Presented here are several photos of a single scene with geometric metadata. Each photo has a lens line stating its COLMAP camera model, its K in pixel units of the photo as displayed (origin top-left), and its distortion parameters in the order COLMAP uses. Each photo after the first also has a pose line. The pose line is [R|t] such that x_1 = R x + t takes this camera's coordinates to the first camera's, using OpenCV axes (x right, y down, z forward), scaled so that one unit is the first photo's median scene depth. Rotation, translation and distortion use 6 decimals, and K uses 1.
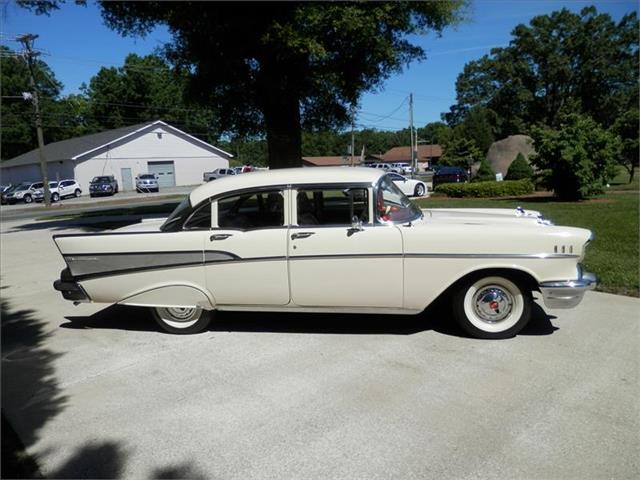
lens RADIAL K [[477.3, 0, 320.9], [0, 477.3, 243.3], [0, 0, 1]] dist [-0.002686, 0.006853]
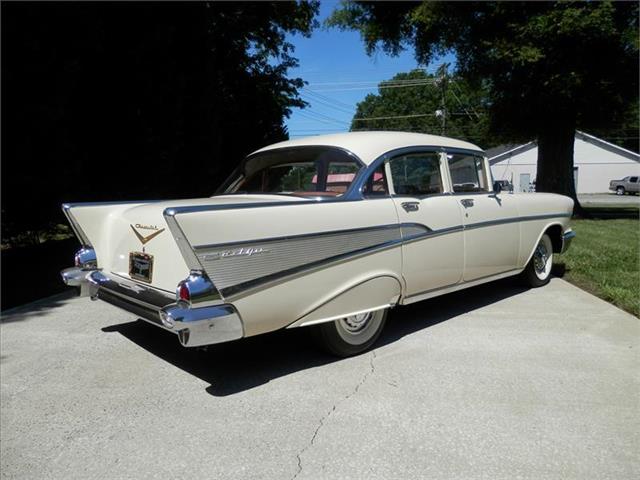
lens RADIAL K [[474.4, 0, 325.9], [0, 474.4, 236.7], [0, 0, 1]] dist [0.010334, -0.000742]
pose [[0.650535, 0.116636, -0.750467, 0.091163], [-0.138674, 0.989767, 0.033619, 0.004107], [0.746708, 0.082199, 0.660053, -0.002371]]
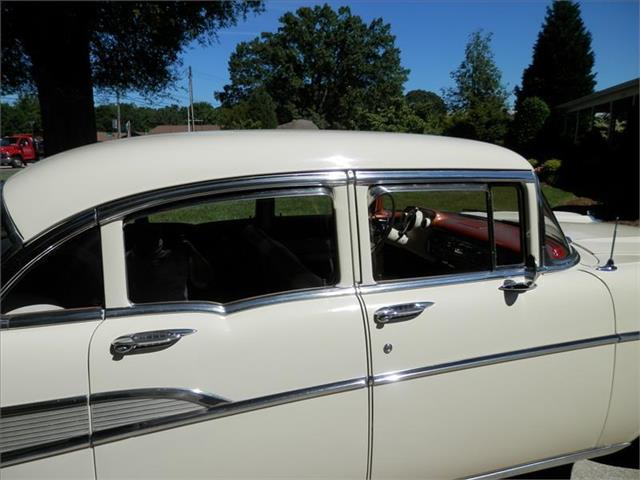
lens RADIAL K [[475.7, 0, 320.0], [0, 475.7, 240.0], [0, 0, 1]] dist [0.004387, 0.005841]
pose [[0.887778, -0.047177, 0.457848, -0.018179], [0.032661, 0.998683, 0.039575, -0.006209], [-0.459112, -0.020180, 0.888149, 0.050038]]
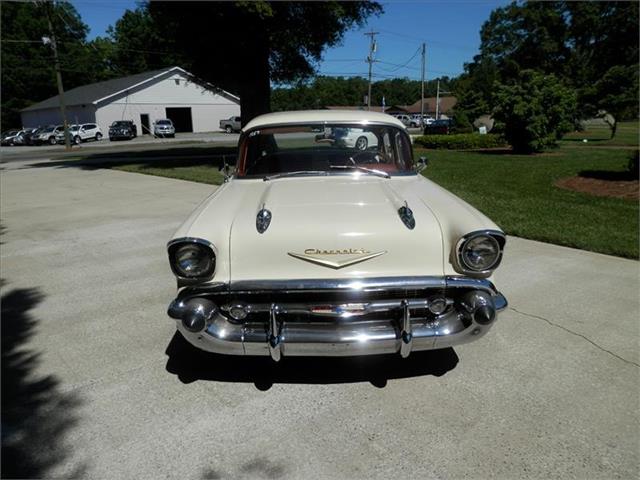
lens RADIAL K [[475.7, 0, 320.0], [0, 475.7, 240.0], [0, 0, 1]] dist [0.004387, 0.005841]
pose [[0.997633, 0.037875, -0.057390, 0.035173], [-0.032264, 0.994885, 0.095722, 0.003891], [0.060722, -0.093644, 0.993752, -0.025786]]
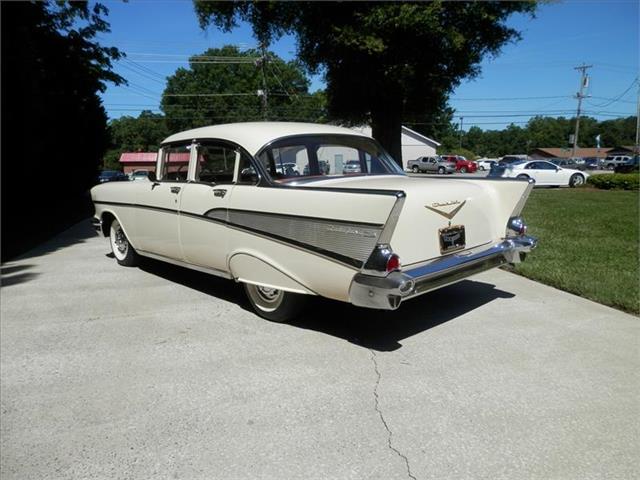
lens RADIAL K [[474.4, 0, 325.9], [0, 474.4, 236.7], [0, 0, 1]] dist [0.010334, -0.000742]
pose [[0.887667, 0.099680, -0.449568, 0.076079], [-0.096281, 0.994887, 0.030484, 0.005485], [0.450309, 0.016226, 0.892726, -0.012380]]
